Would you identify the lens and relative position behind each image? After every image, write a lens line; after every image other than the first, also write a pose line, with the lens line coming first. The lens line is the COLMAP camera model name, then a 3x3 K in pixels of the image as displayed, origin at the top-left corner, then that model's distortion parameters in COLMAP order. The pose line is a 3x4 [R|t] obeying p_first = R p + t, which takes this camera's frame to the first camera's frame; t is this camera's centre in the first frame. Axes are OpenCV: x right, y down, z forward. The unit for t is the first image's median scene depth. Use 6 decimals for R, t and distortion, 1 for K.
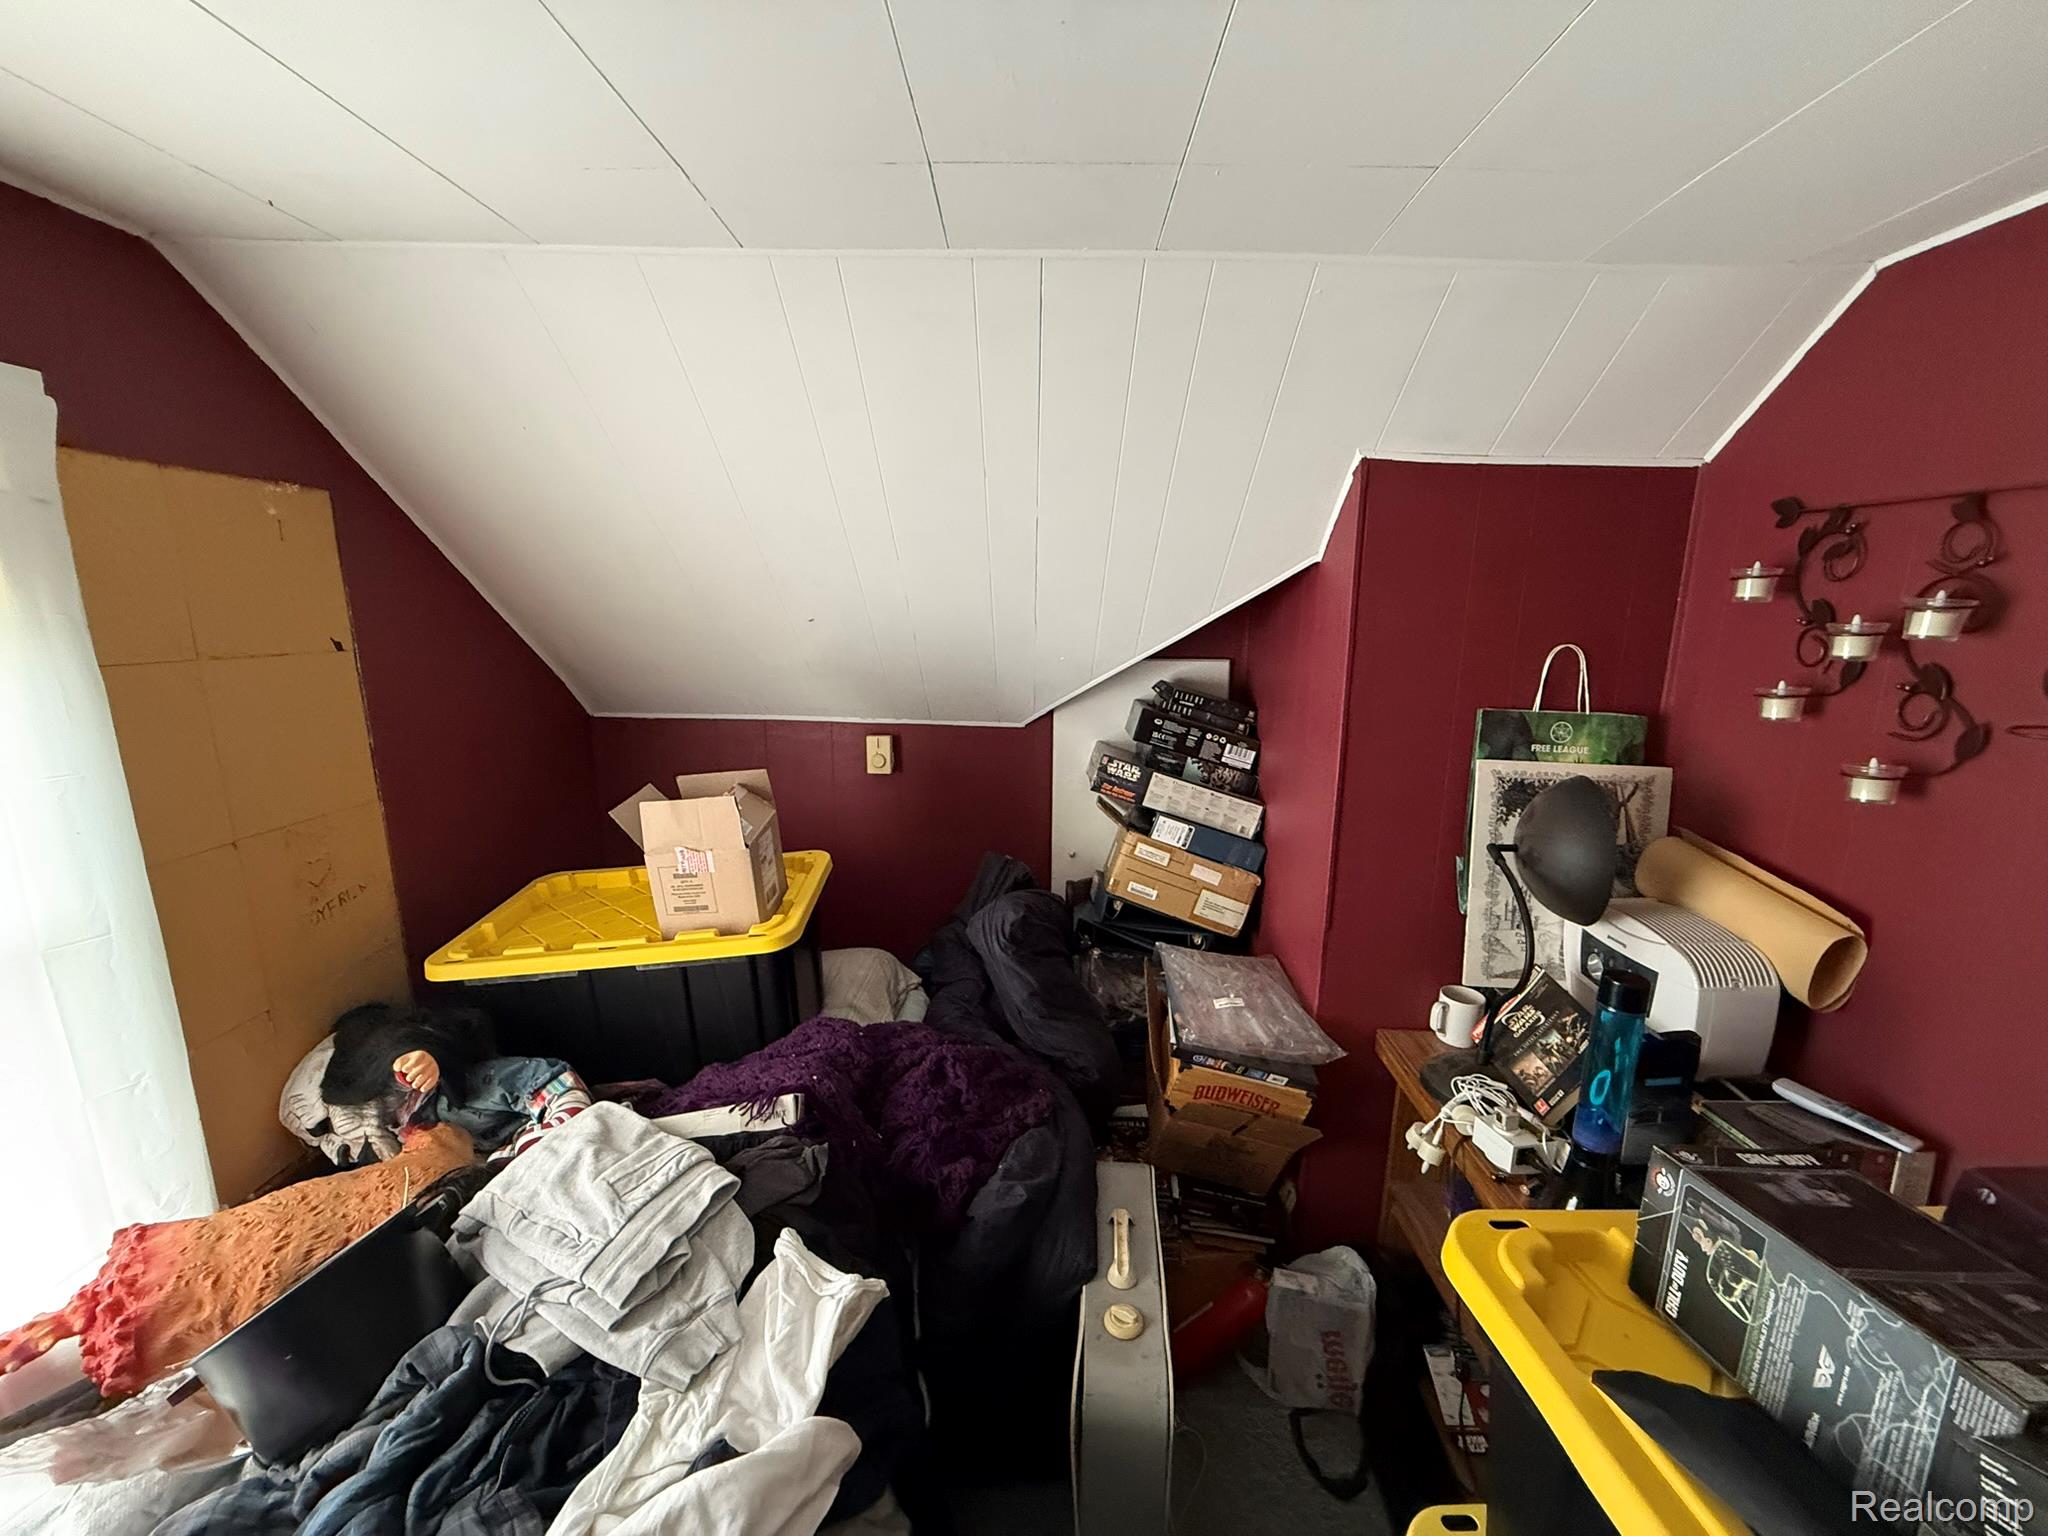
lens RADIAL K [[812.6, 0, 1032.6], [0, 812.6, 770.2], [0, 0, 1]] dist [0.001117, 0.000718]
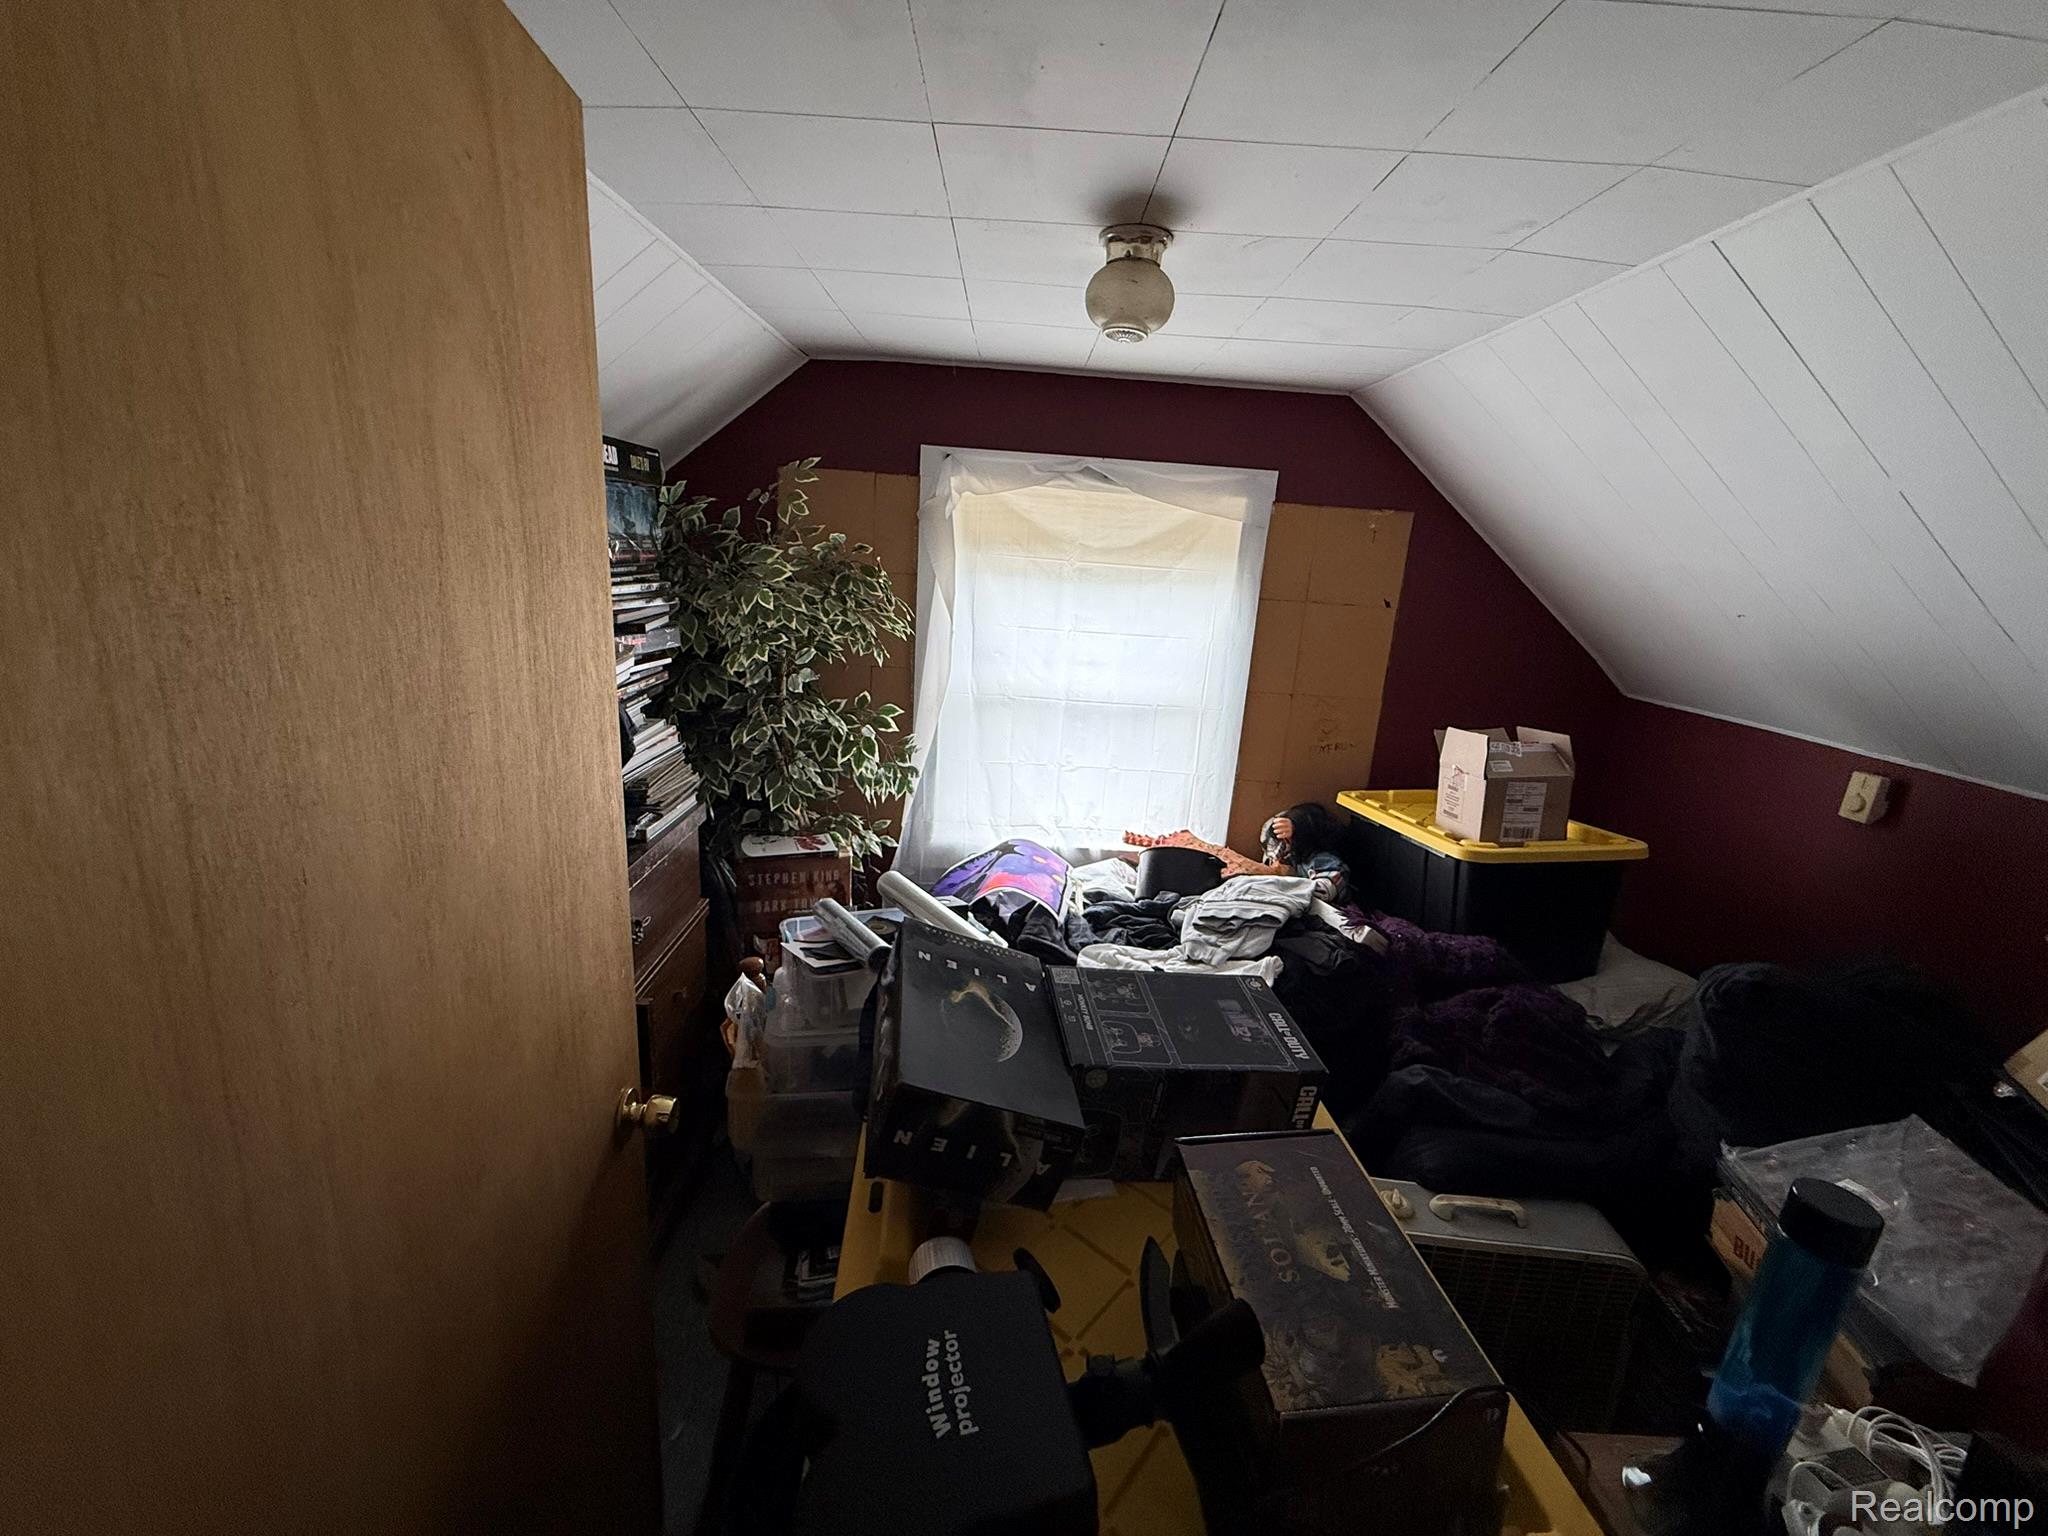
lens RADIAL K [[812.6, 0, 1035.3], [0, 812.6, 764.3], [0, 0, 1]] dist [0.001117, 0.000718]
pose [[0.056903, 0.242171, -0.968563, 0.824081], [-0.261376, 0.939913, 0.219652, -0.020438], [0.963558, 0.240660, 0.116781, 0.179431]]
